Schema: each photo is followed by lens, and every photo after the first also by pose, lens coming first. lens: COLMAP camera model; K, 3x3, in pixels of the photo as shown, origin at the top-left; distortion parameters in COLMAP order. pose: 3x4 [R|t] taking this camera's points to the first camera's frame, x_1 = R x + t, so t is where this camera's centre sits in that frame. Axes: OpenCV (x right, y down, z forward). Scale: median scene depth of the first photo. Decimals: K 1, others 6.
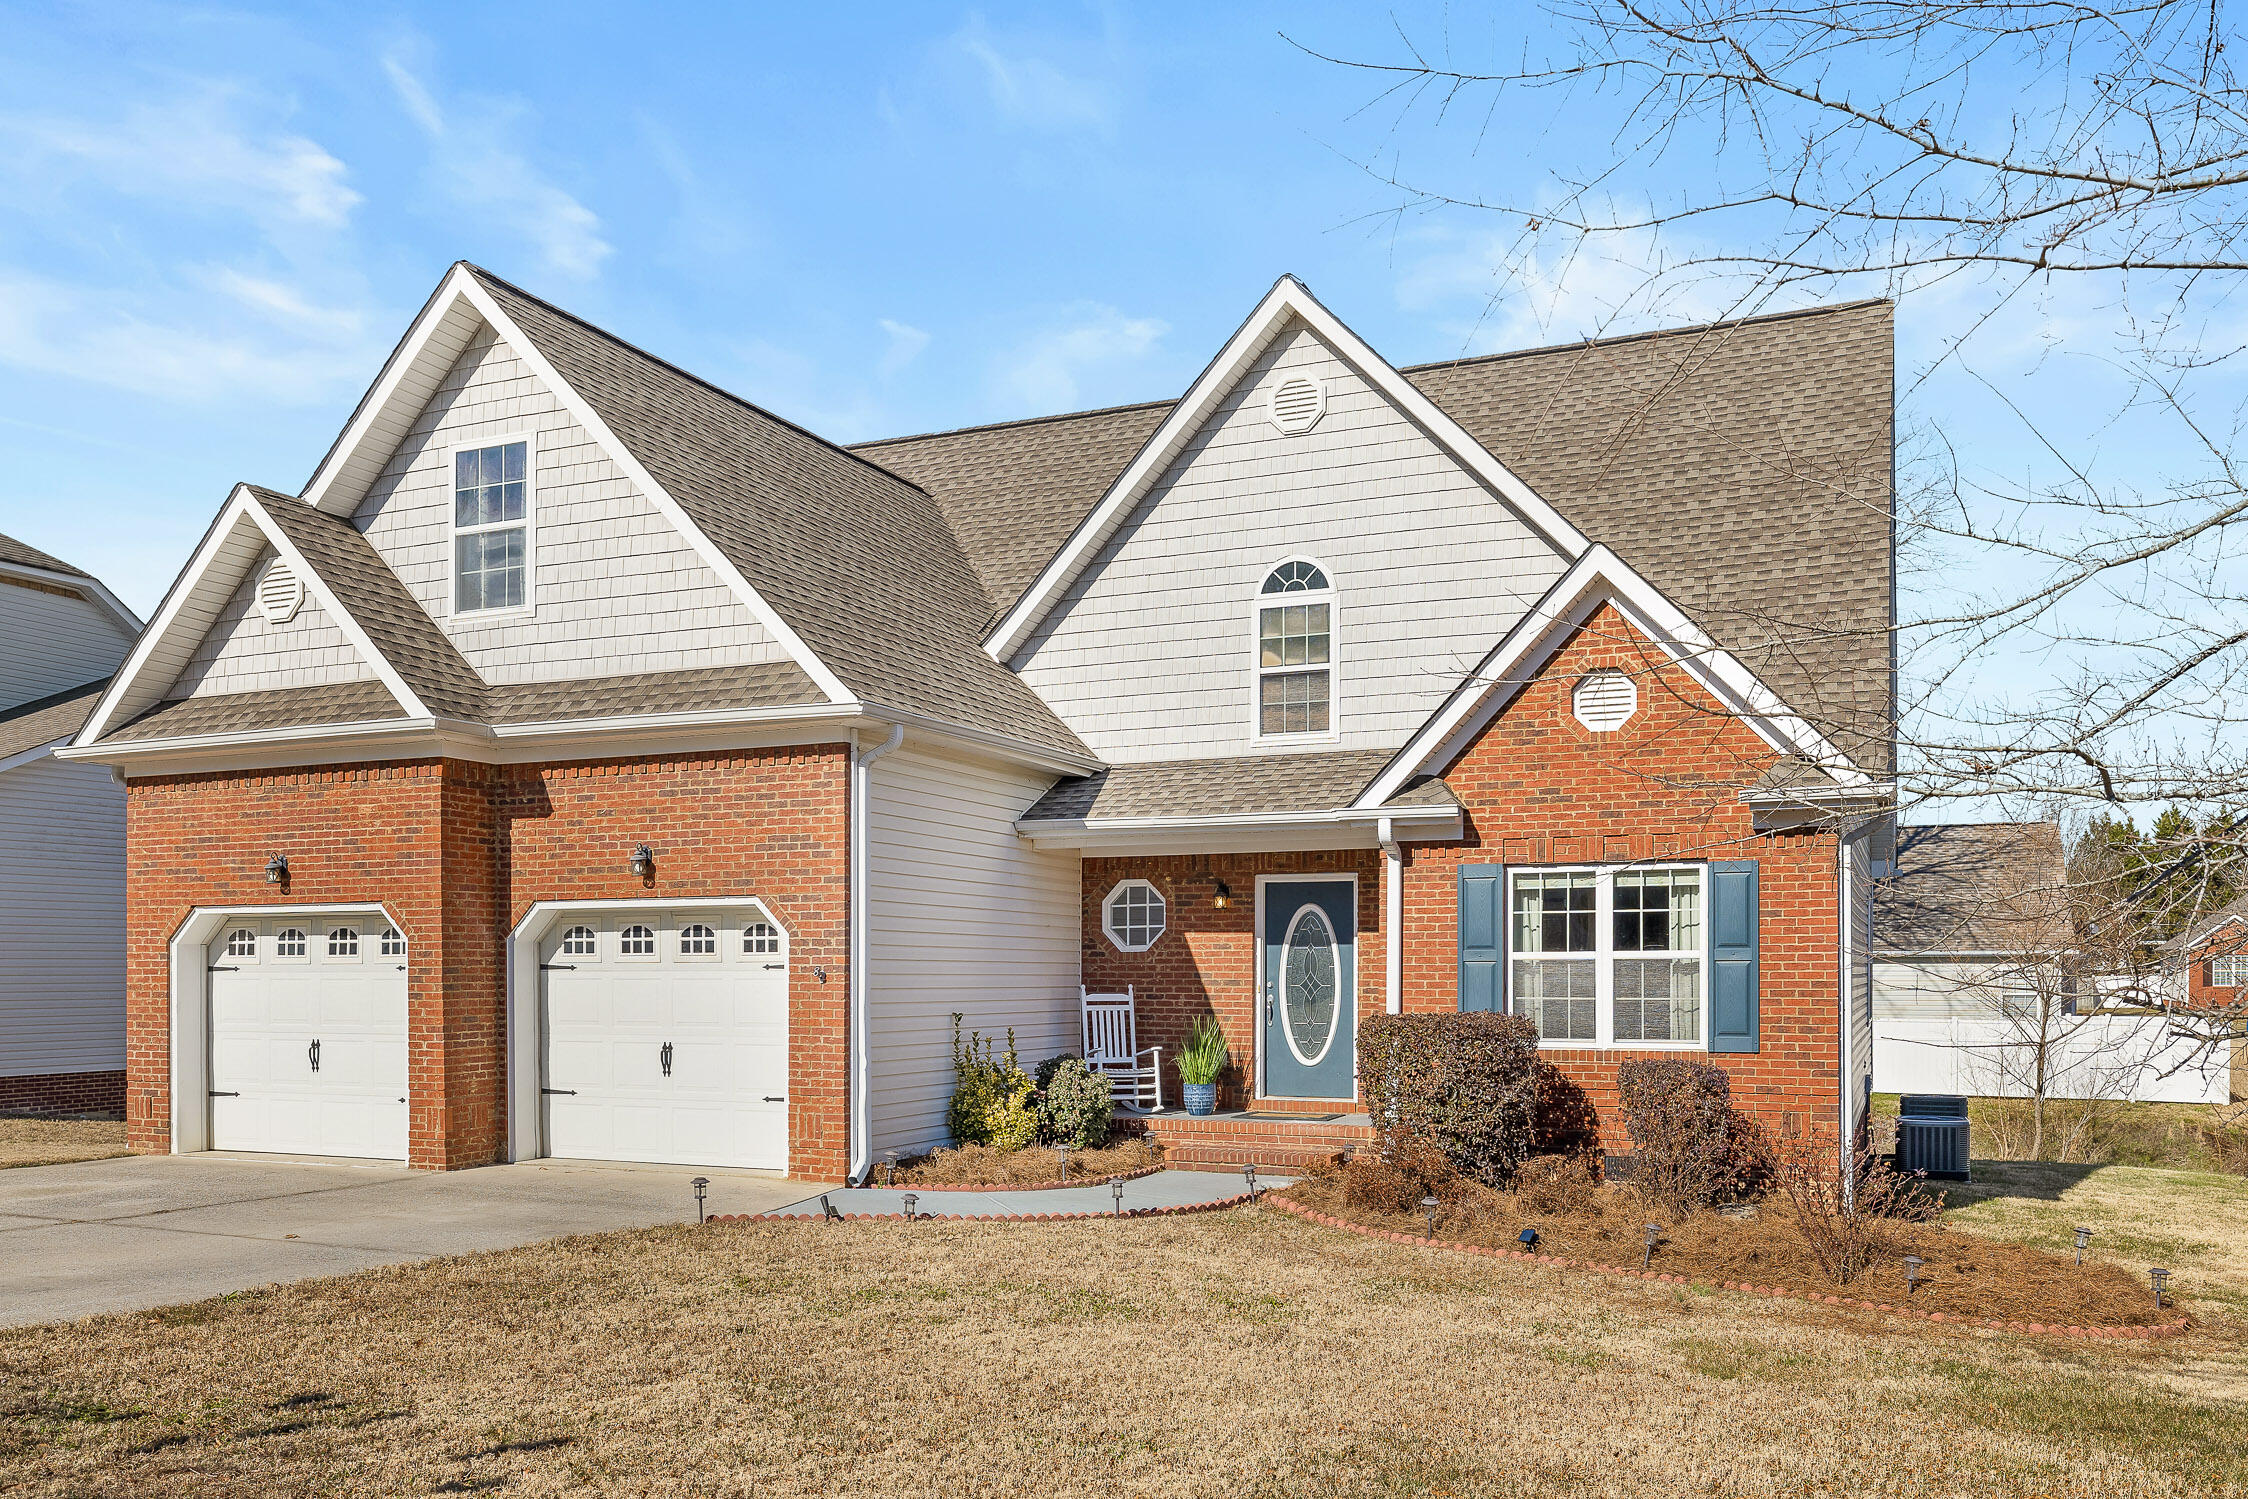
lens RADIAL K [[1796.3, 0, 1124.0], [0, 1796.3, 749.5], [0, 0, 1]] dist [-0.006589, -0.001752]
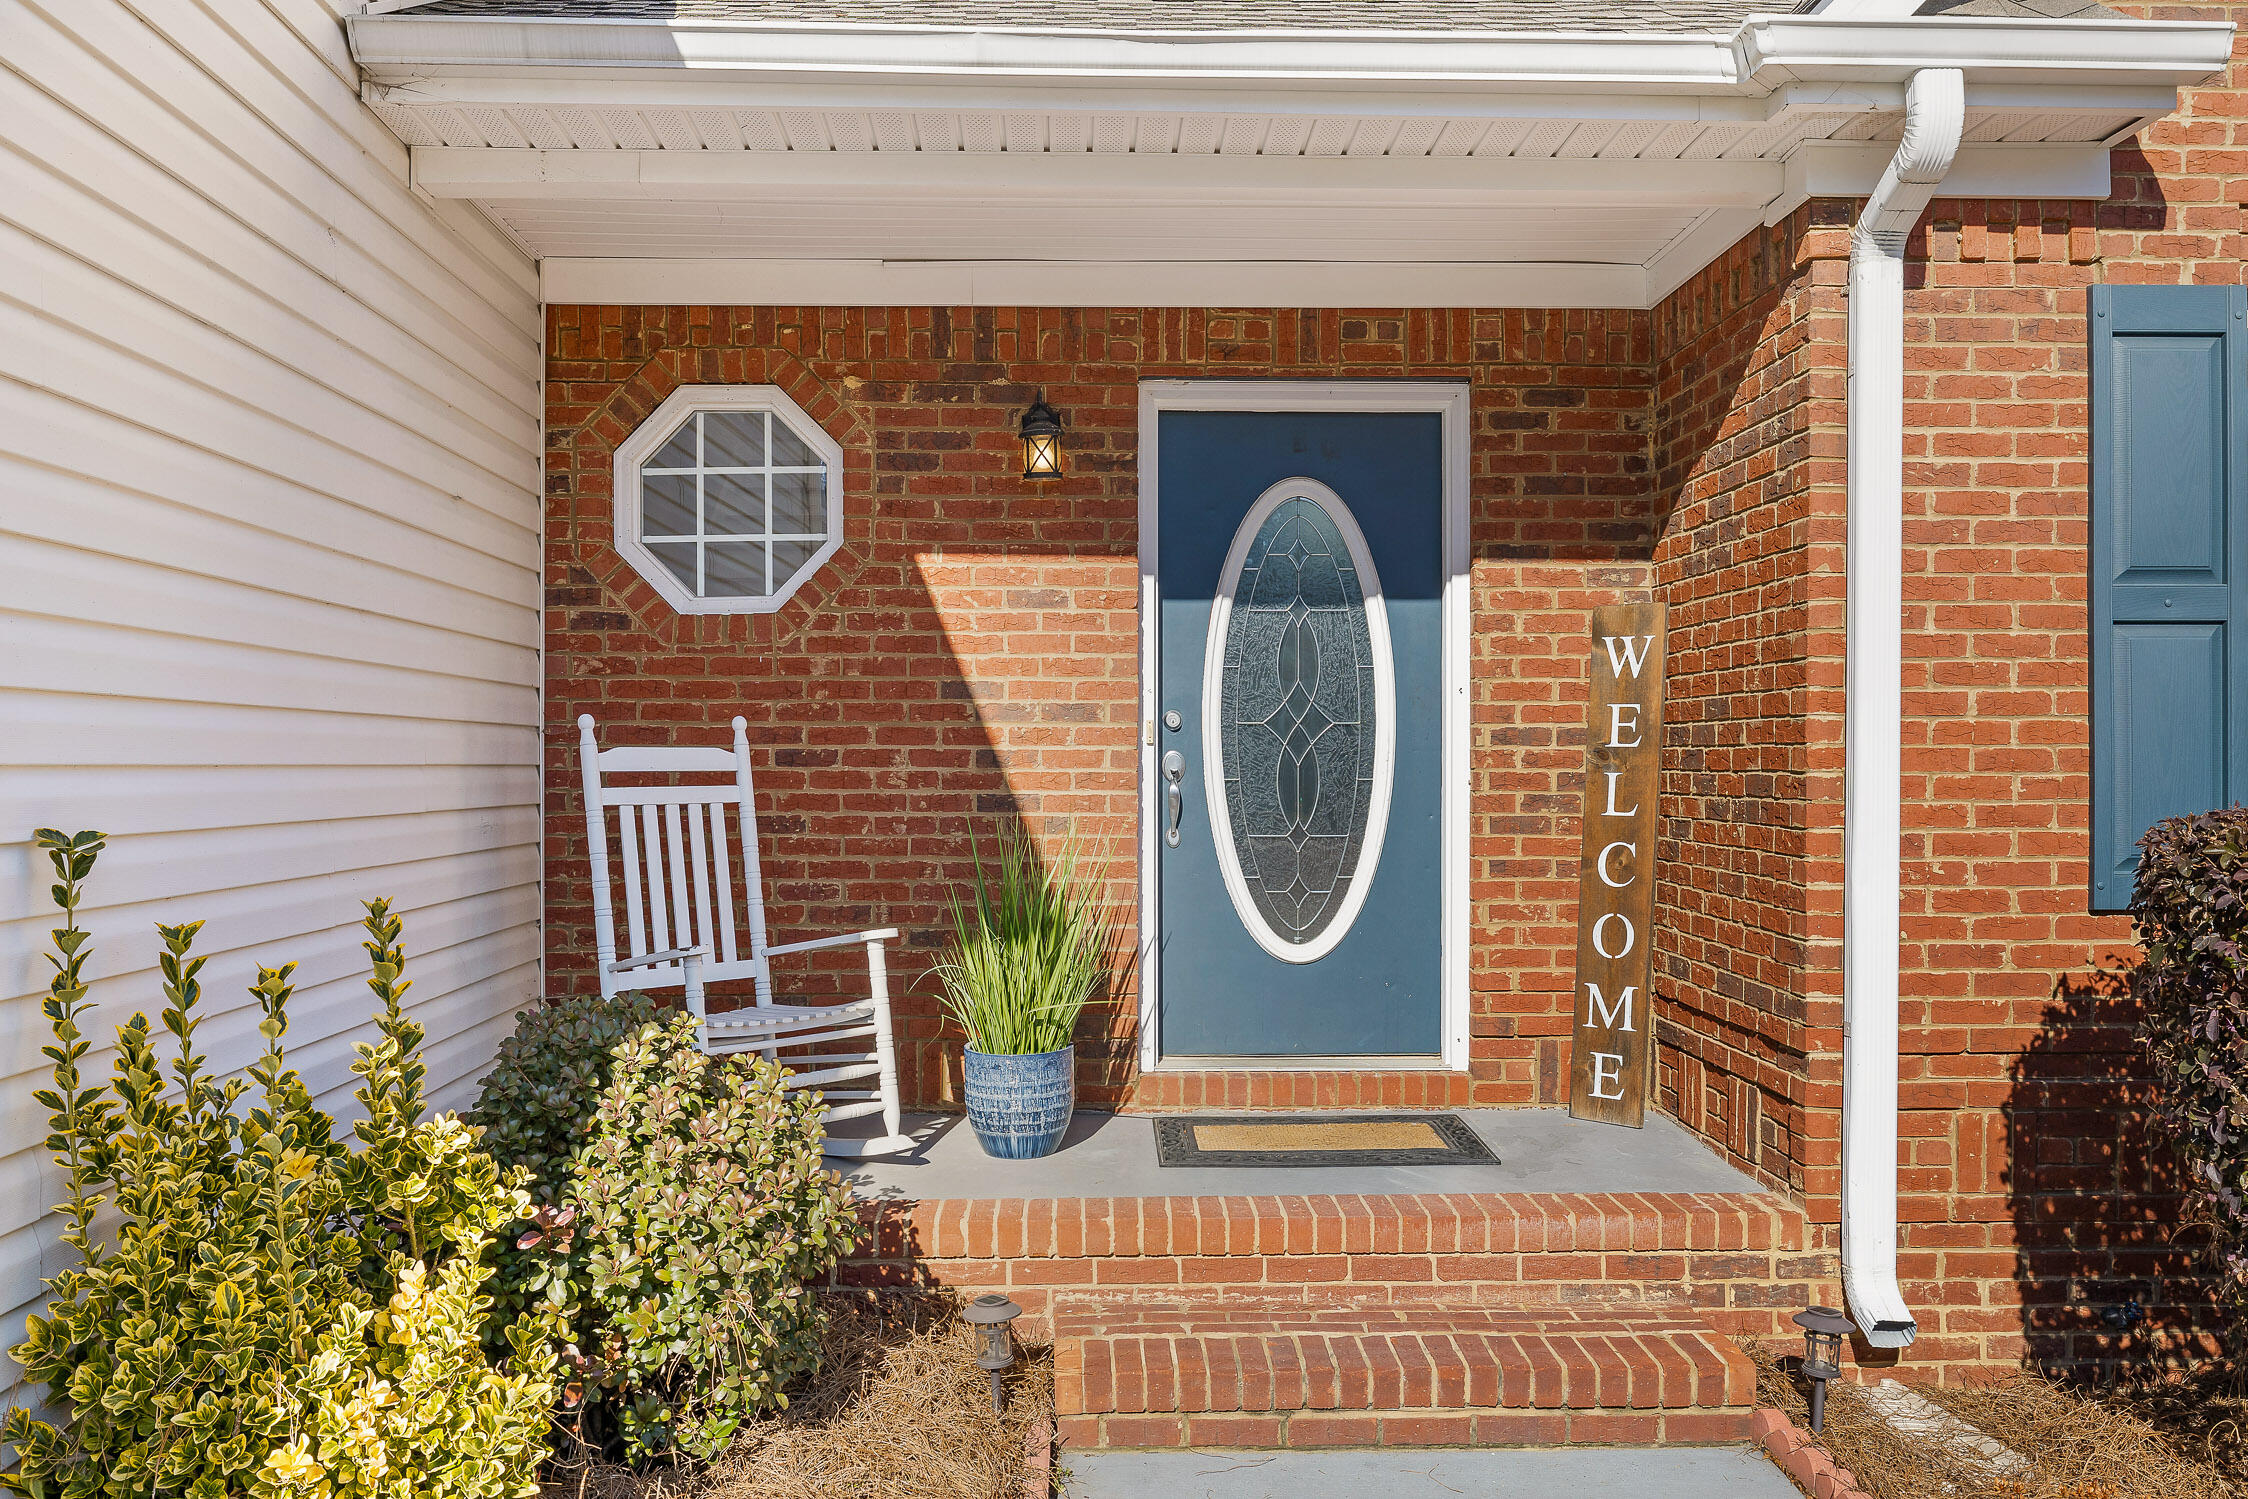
lens RADIAL K [[1796.3, 0, 1124.0], [0, 1796.3, 749.5], [0, 0, 1]] dist [-0.006589, -0.001752]
pose [[0.908990, 0.002632, 0.416809, -0.063713], [-0.051623, 0.992992, 0.106310, 0.102380], [-0.413608, -0.118152, 0.902756, 0.711295]]
